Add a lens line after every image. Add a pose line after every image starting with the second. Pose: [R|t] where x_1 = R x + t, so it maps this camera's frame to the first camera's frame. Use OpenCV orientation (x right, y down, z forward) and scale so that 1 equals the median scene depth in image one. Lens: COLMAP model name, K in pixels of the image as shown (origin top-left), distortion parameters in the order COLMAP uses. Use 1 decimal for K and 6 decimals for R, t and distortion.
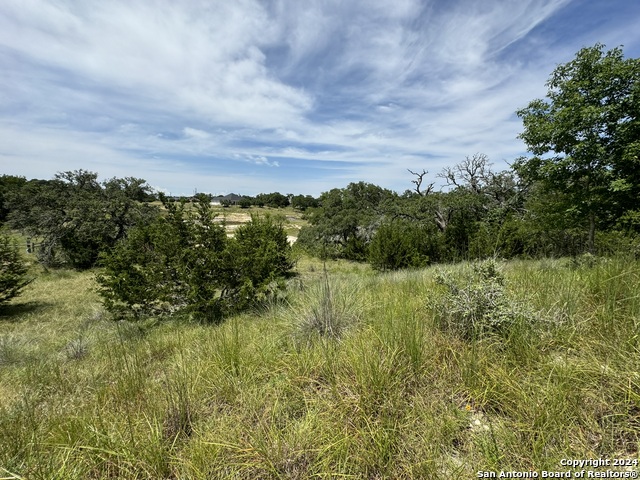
lens RADIAL K [[256.7, 0, 319.7], [0, 256.7, 237.6], [0, 0, 1]] dist [0.000436, -0.000298]
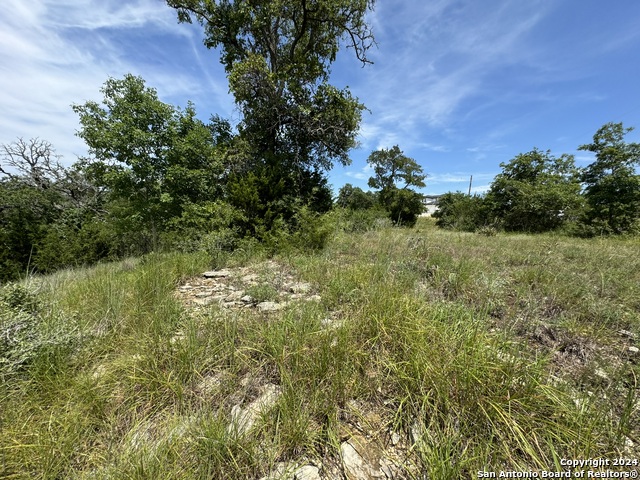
lens RADIAL K [[256.7, 0, 319.7], [0, 256.7, 237.6], [0, 0, 1]] dist [0.000436, -0.000298]
pose [[0.221561, -0.062706, 0.973128, 0.113909], [0.065025, 0.996659, 0.049417, -0.030358], [-0.972976, 0.052329, 0.224898, -0.073789]]
